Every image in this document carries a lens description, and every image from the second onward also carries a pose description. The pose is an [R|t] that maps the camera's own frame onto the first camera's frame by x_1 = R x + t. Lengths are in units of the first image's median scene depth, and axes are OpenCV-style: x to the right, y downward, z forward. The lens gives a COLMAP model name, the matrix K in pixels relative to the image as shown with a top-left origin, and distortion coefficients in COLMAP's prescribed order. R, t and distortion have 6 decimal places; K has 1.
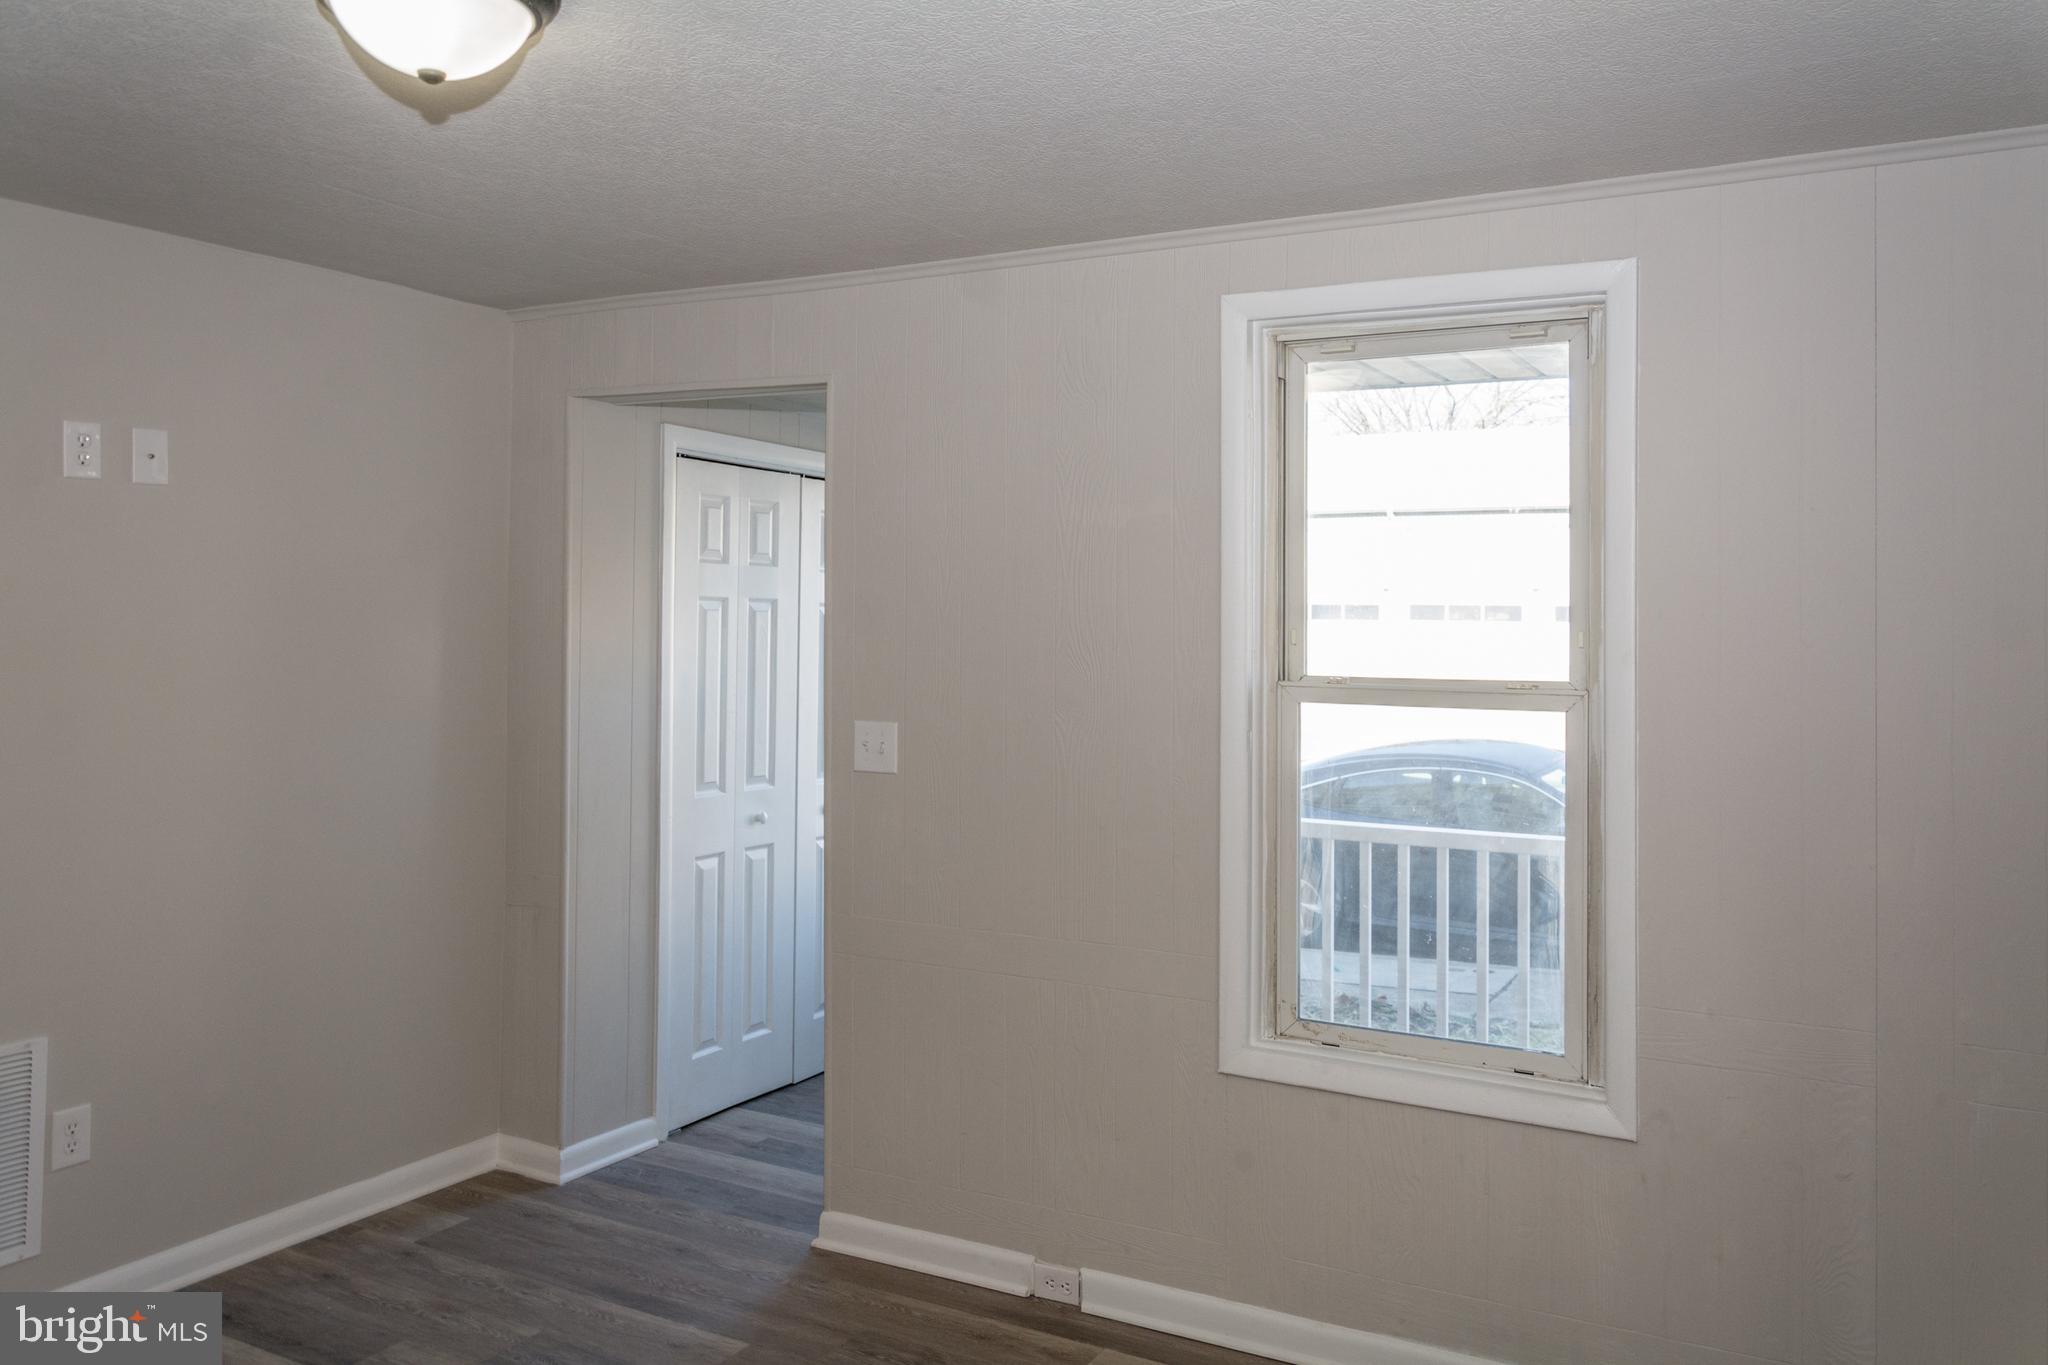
lens RADIAL K [[1549.6, 0, 1027.6], [0, 1549.6, 613.0], [0, 0, 1]] dist [-0.007260, -0.002066]
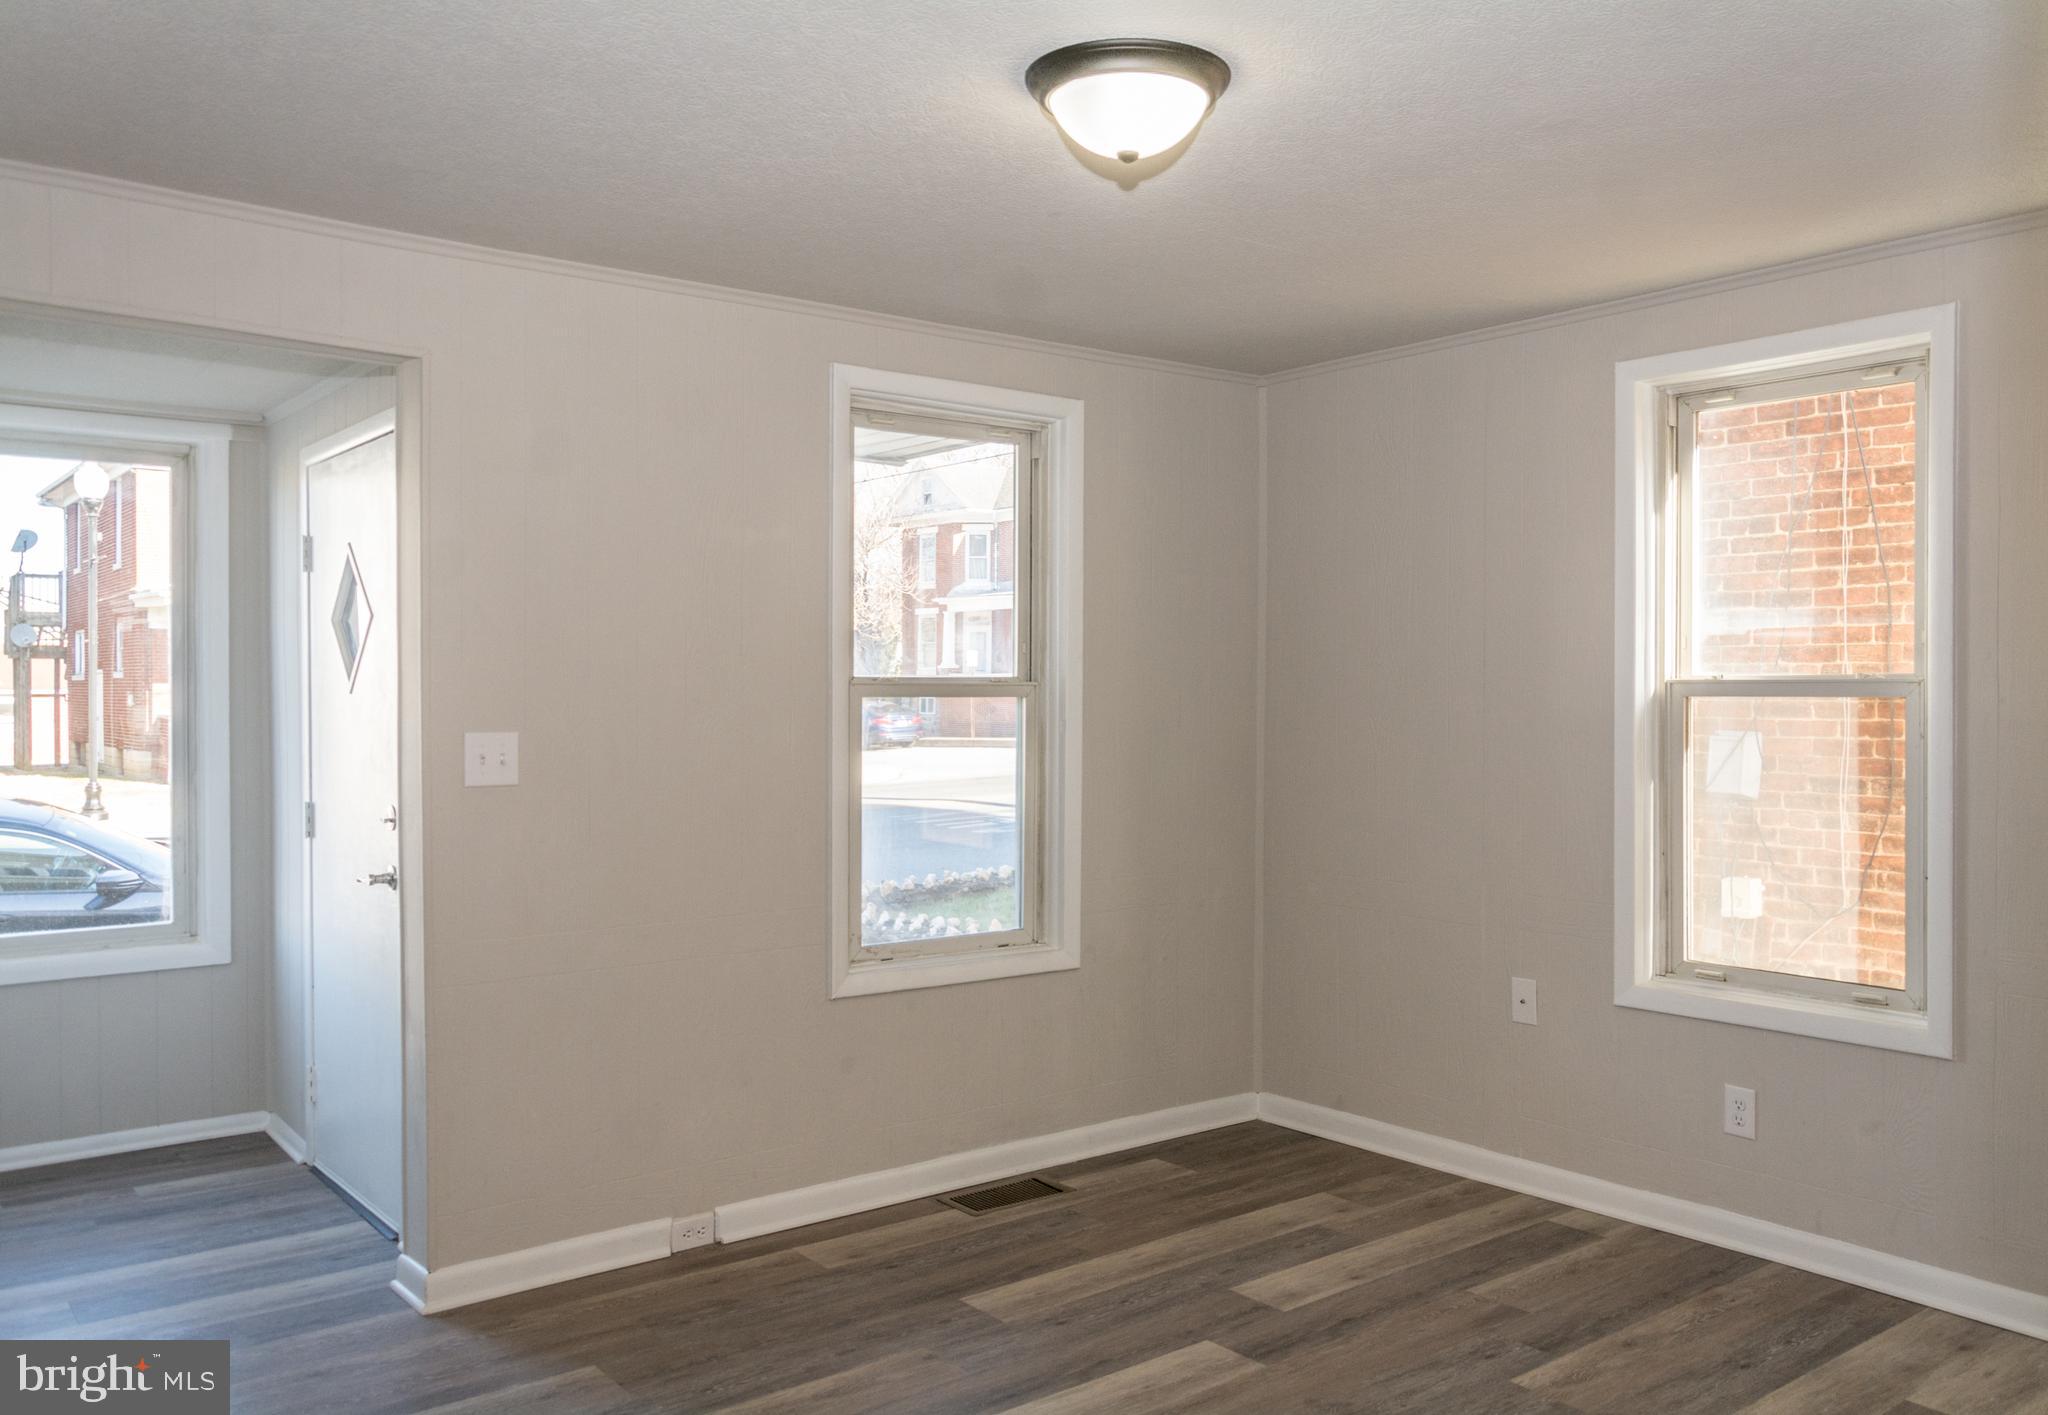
lens RADIAL K [[1625.3, 0, 1024.0], [0, 1625.3, 707.5], [0, 0, 1]] dist [-0.005900, -0.000486]
pose [[0.397392, -0.020594, 0.917418, -0.965838], [-0.004474, 0.999693, 0.024379, 0.032490], [-0.917638, -0.013793, 0.397178, 0.341094]]
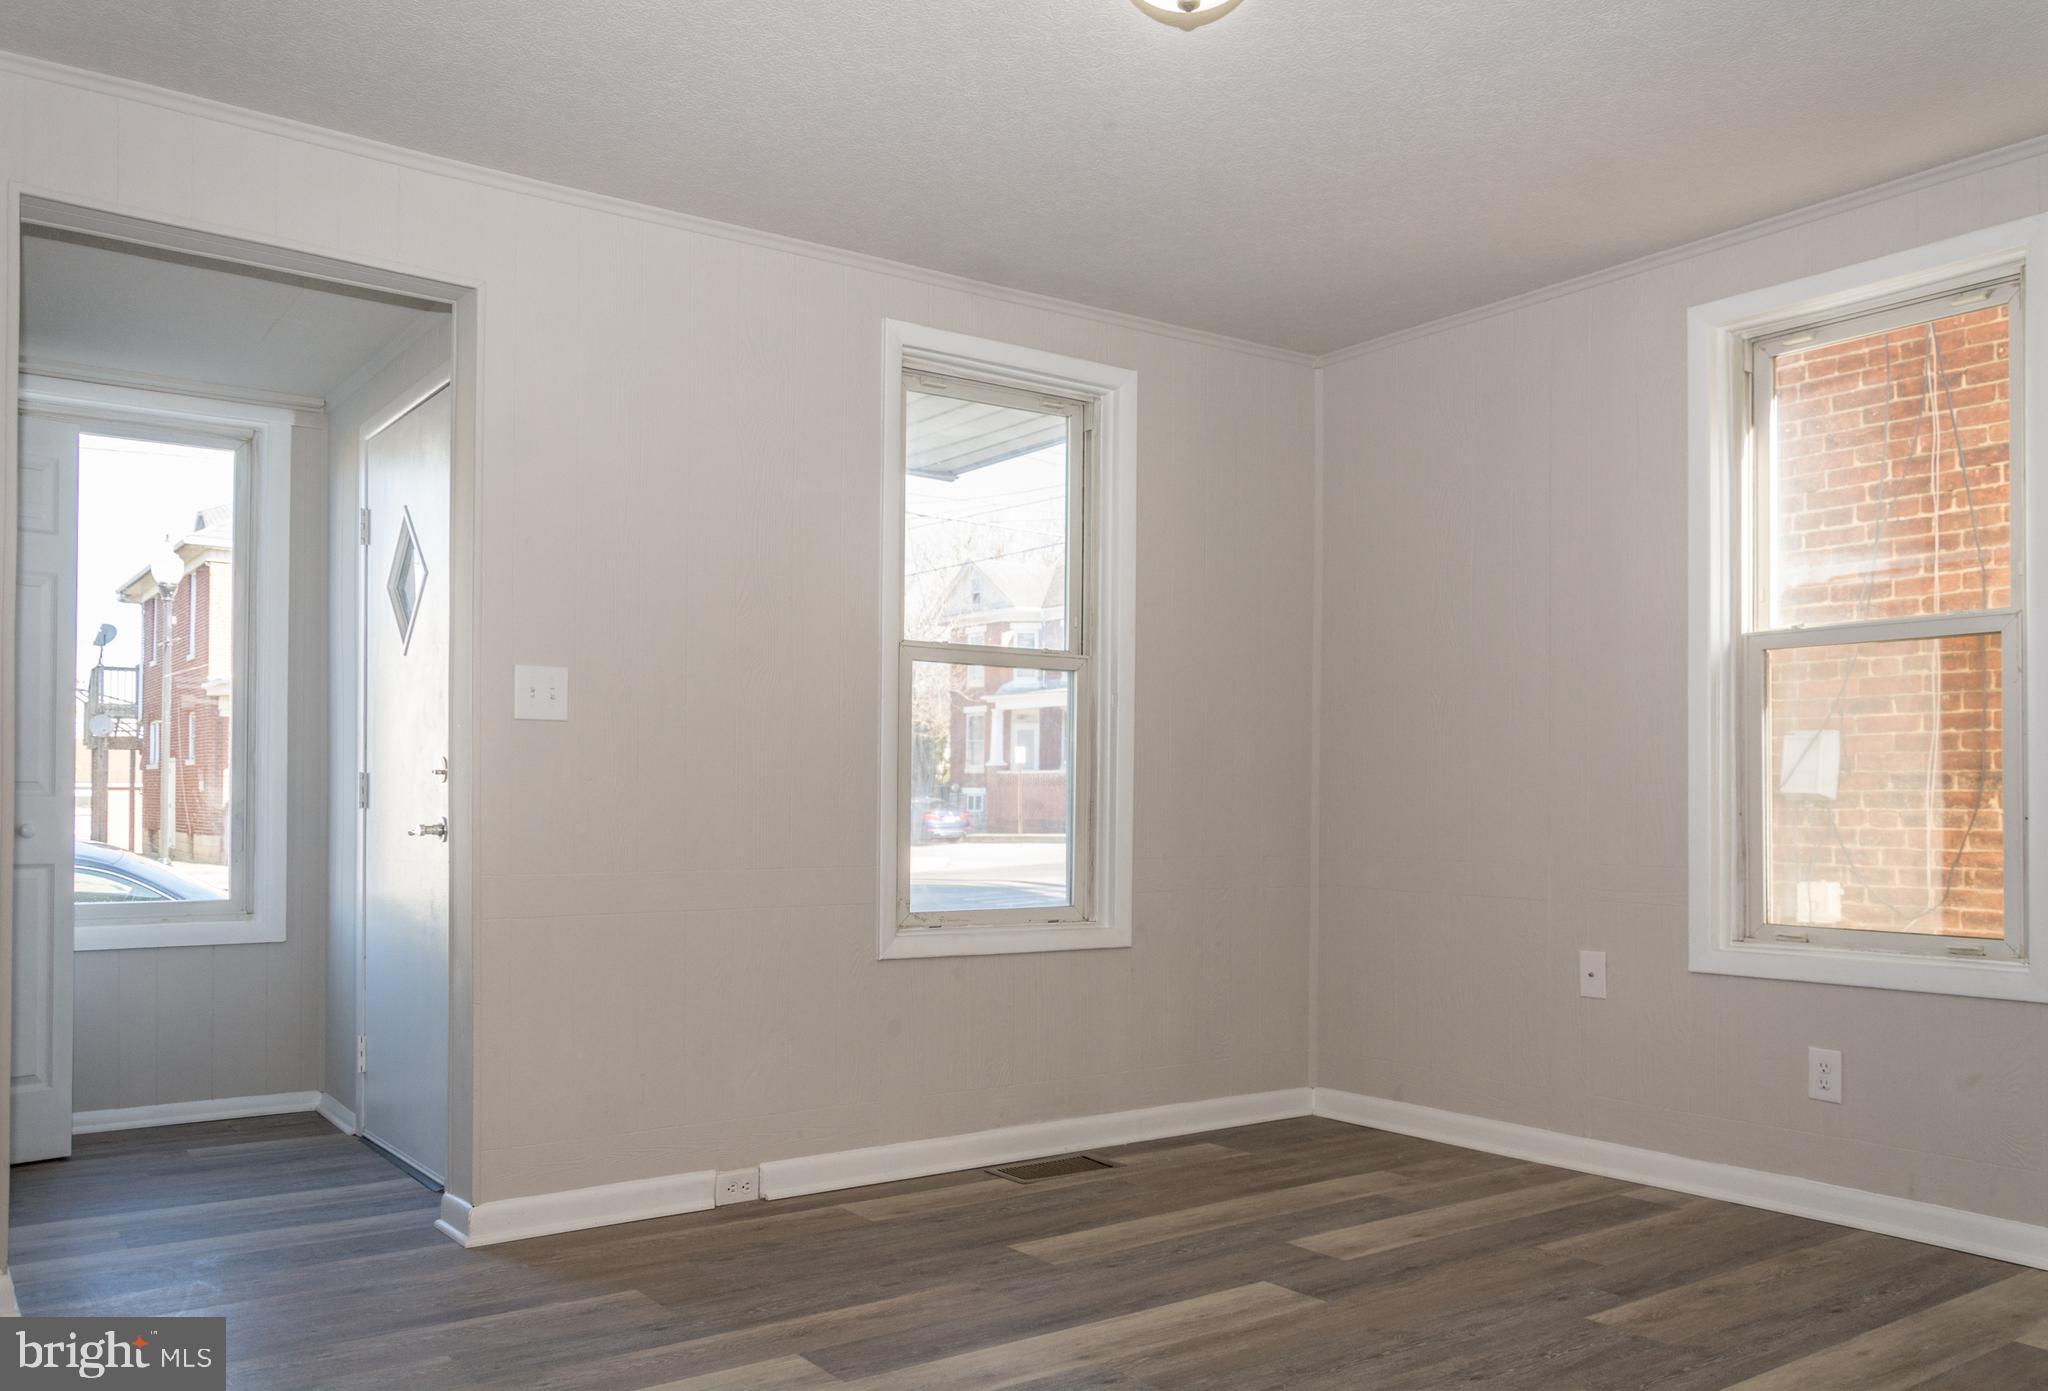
lens RADIAL K [[1615.7, 0, 990.1], [0, 1615.7, 786.5], [0, 0, 1]] dist [-0.002123, -0.003944]
pose [[0.442888, 0.001281, 0.896576, -0.944523], [-0.008578, 0.999959, 0.002809, 0.152615], [-0.896536, -0.008935, 0.442881, 0.353075]]
